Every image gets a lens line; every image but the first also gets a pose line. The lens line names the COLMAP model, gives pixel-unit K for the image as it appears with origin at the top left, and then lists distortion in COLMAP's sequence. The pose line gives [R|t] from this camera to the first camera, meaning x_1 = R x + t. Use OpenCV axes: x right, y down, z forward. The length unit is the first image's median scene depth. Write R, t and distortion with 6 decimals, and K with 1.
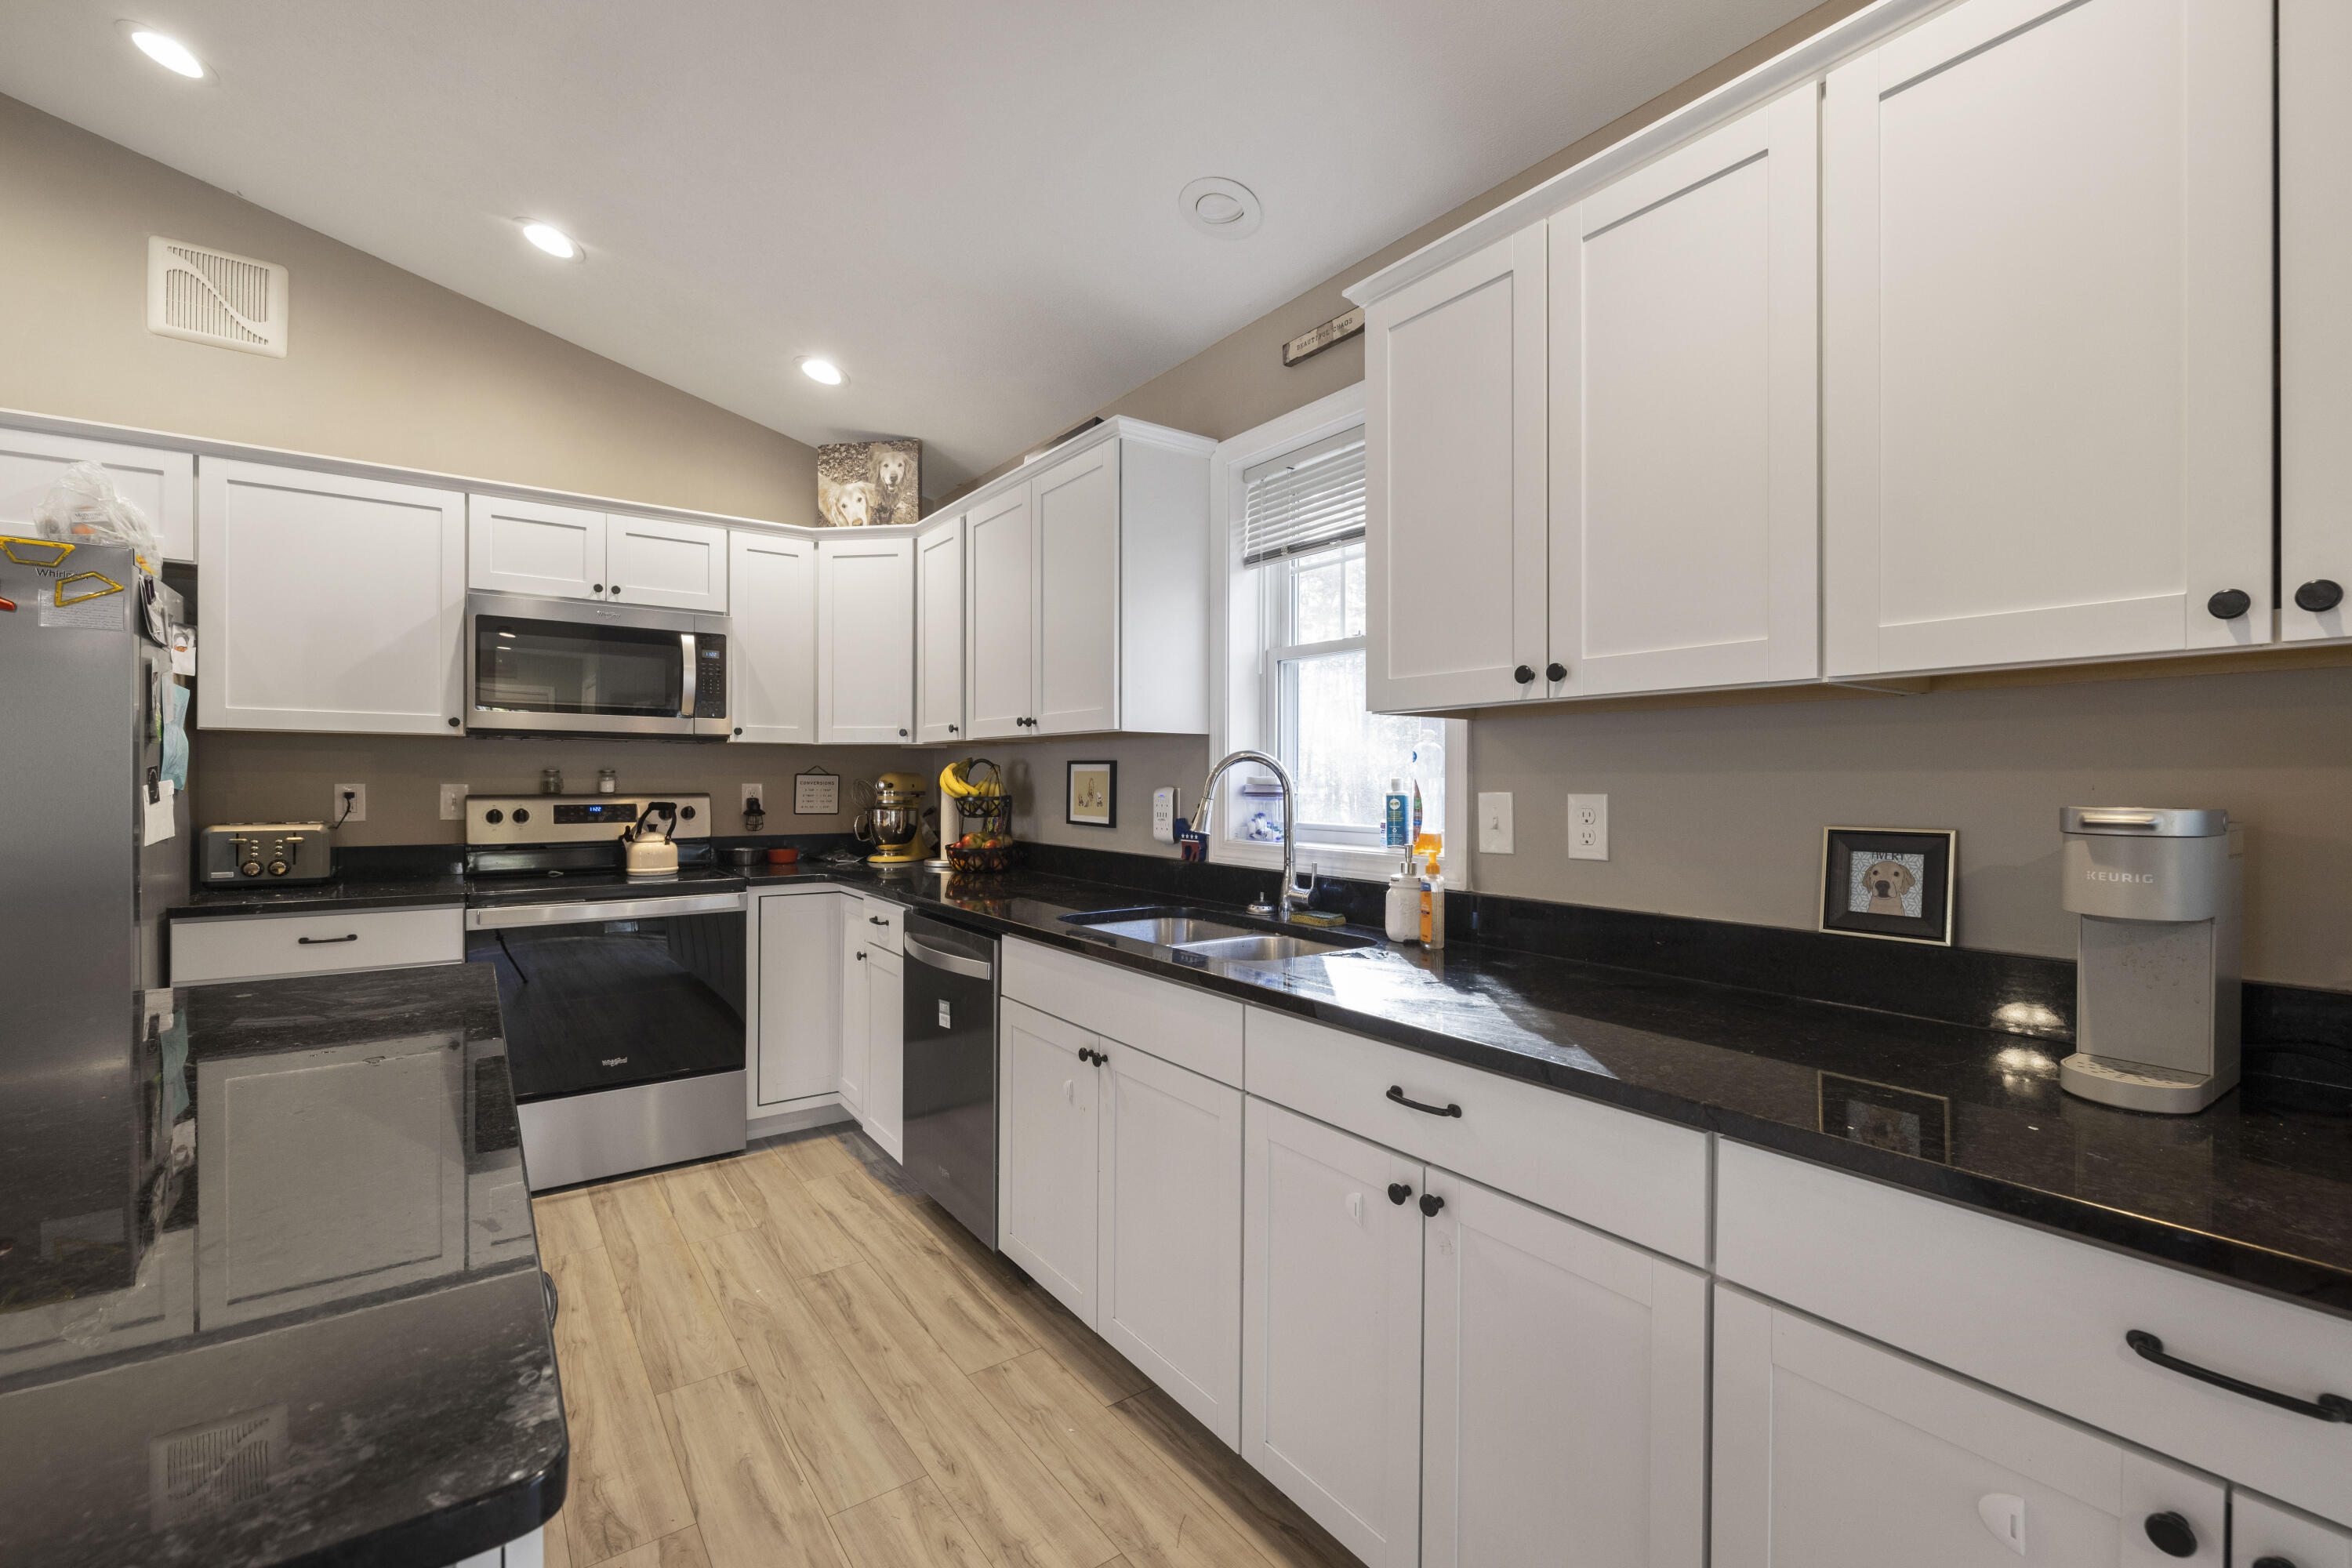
lens RADIAL K [[986.8, 0, 1177.2], [0, 986.8, 781.9], [0, 0, 1]] dist [0.009513, -0.001638]
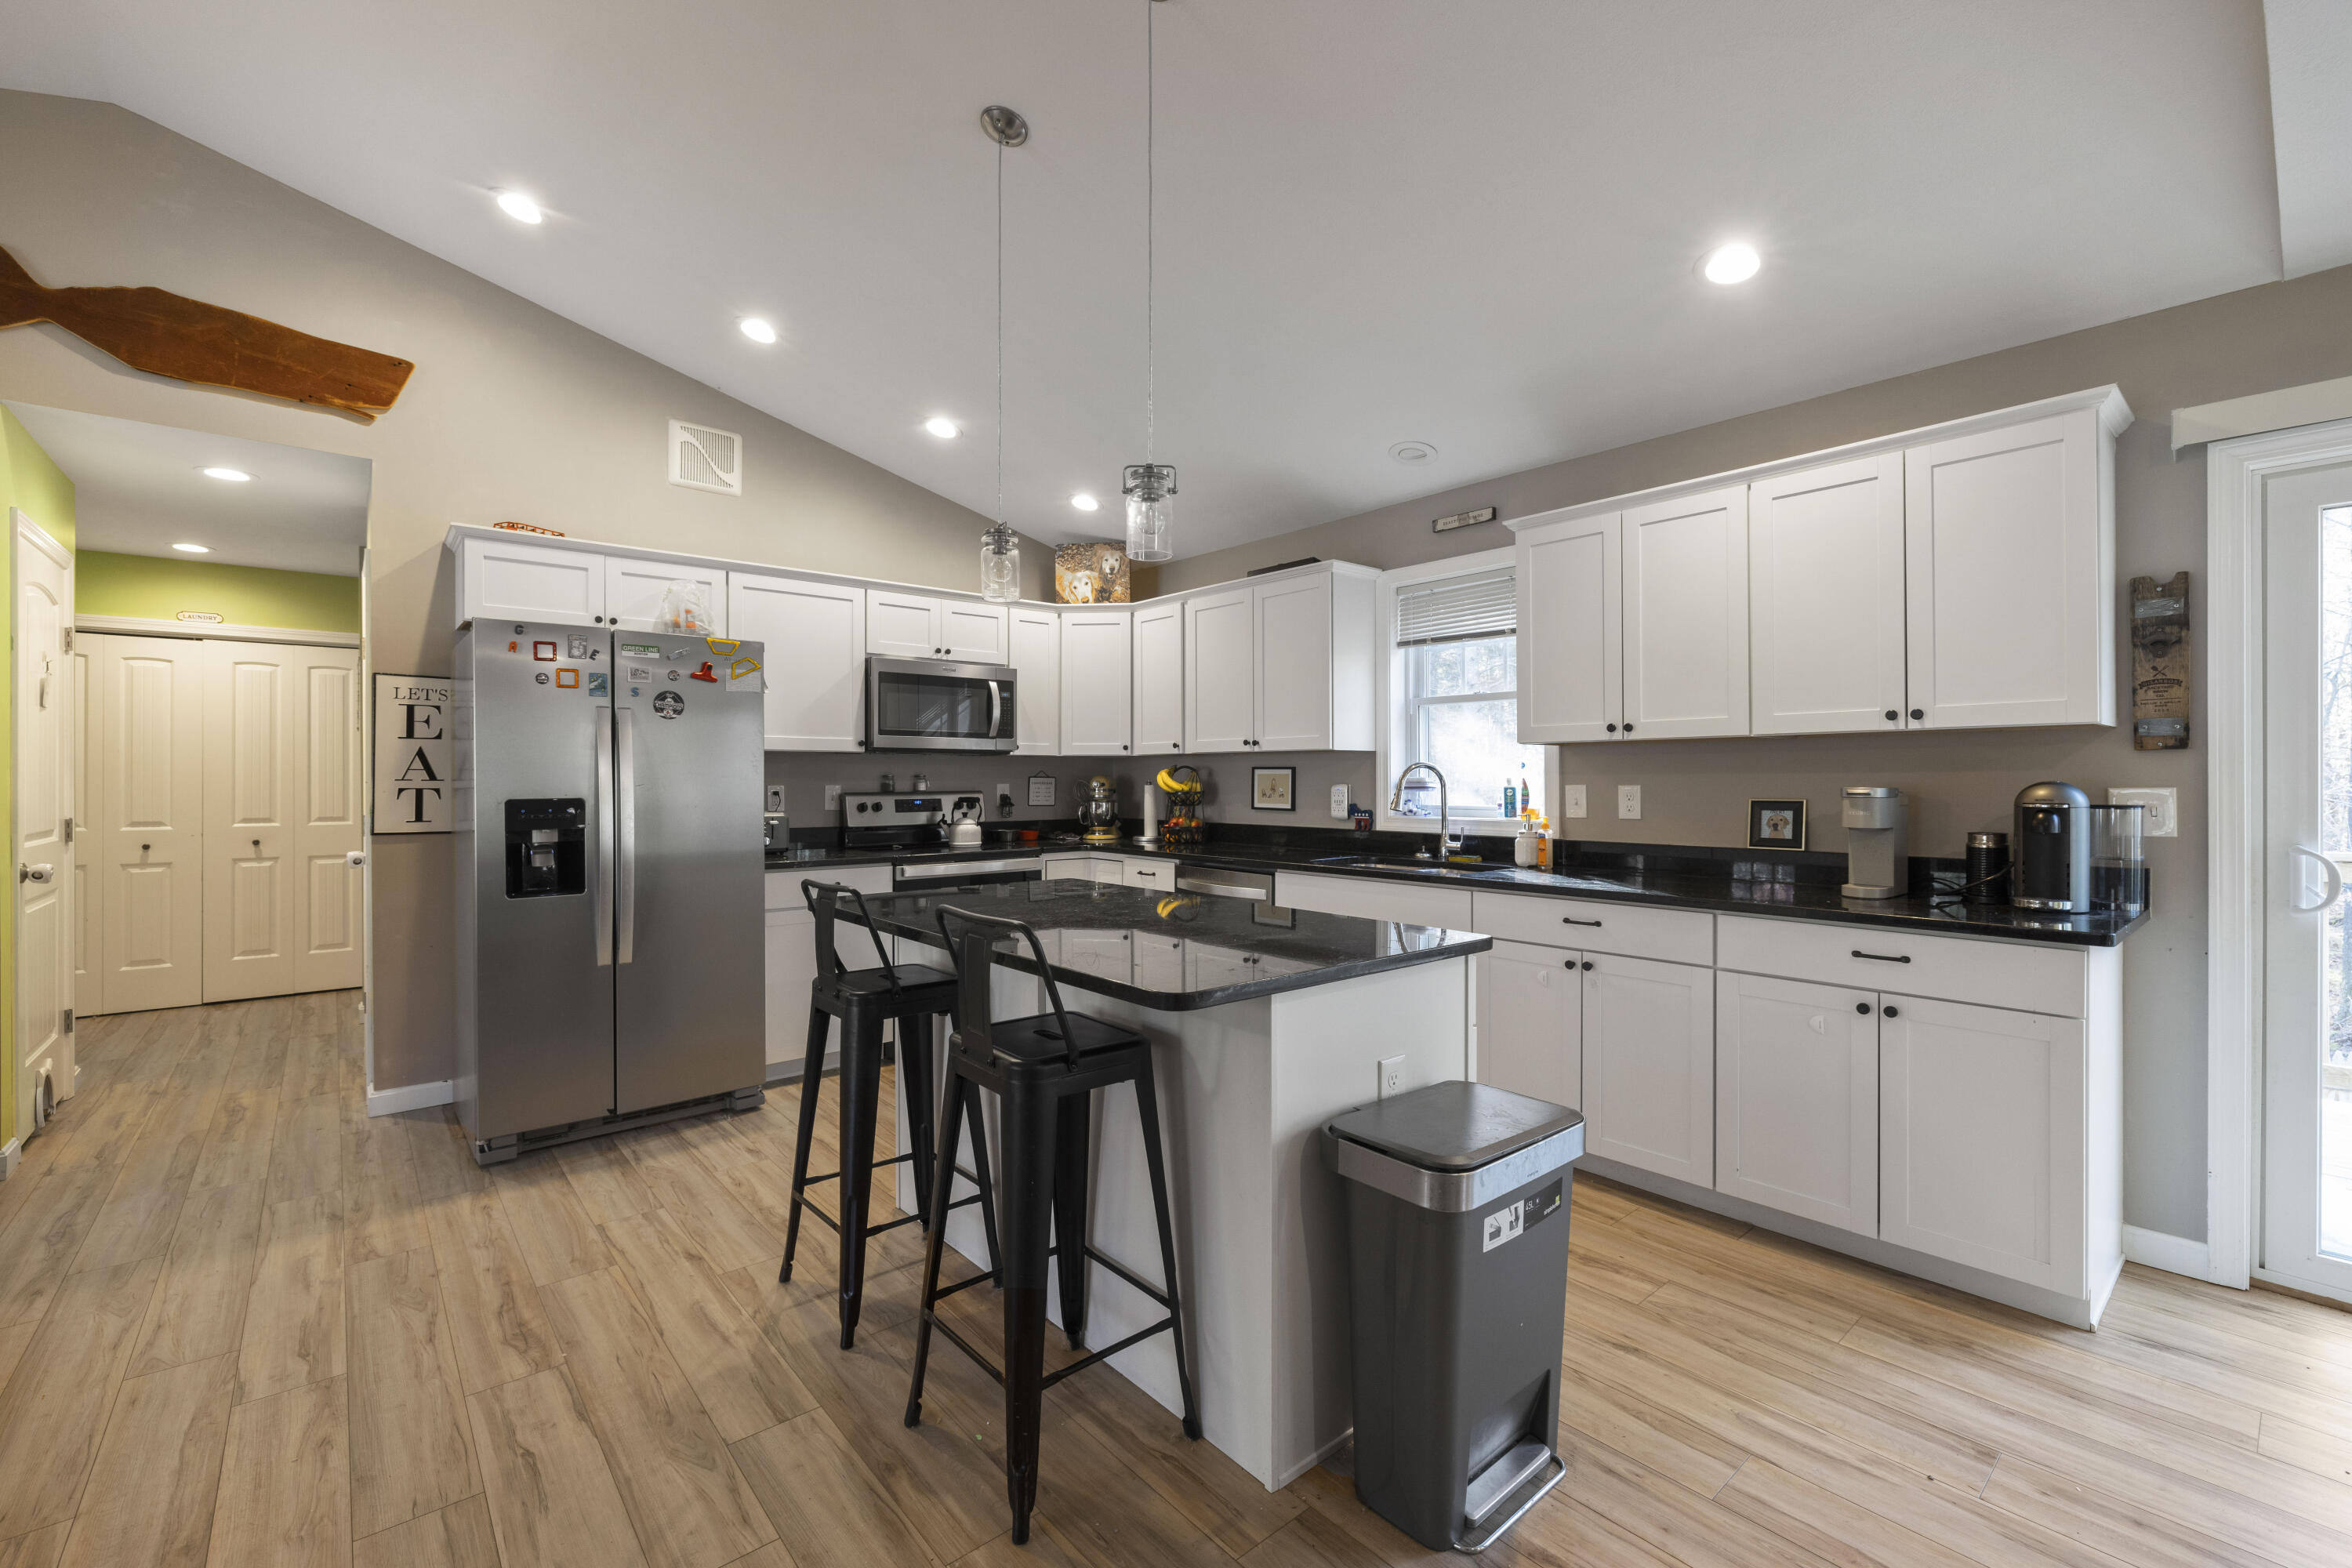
lens RADIAL K [[986.8, 0, 1175.3], [0, 986.8, 780.1], [0, 0, 1]] dist [0.009513, -0.001638]
pose [[0.996676, -0.005497, 0.081287, -0.407759], [0.005648, 0.999983, -0.001627, 0.000151], [-0.081276, 0.002080, 0.996689, -0.555979]]
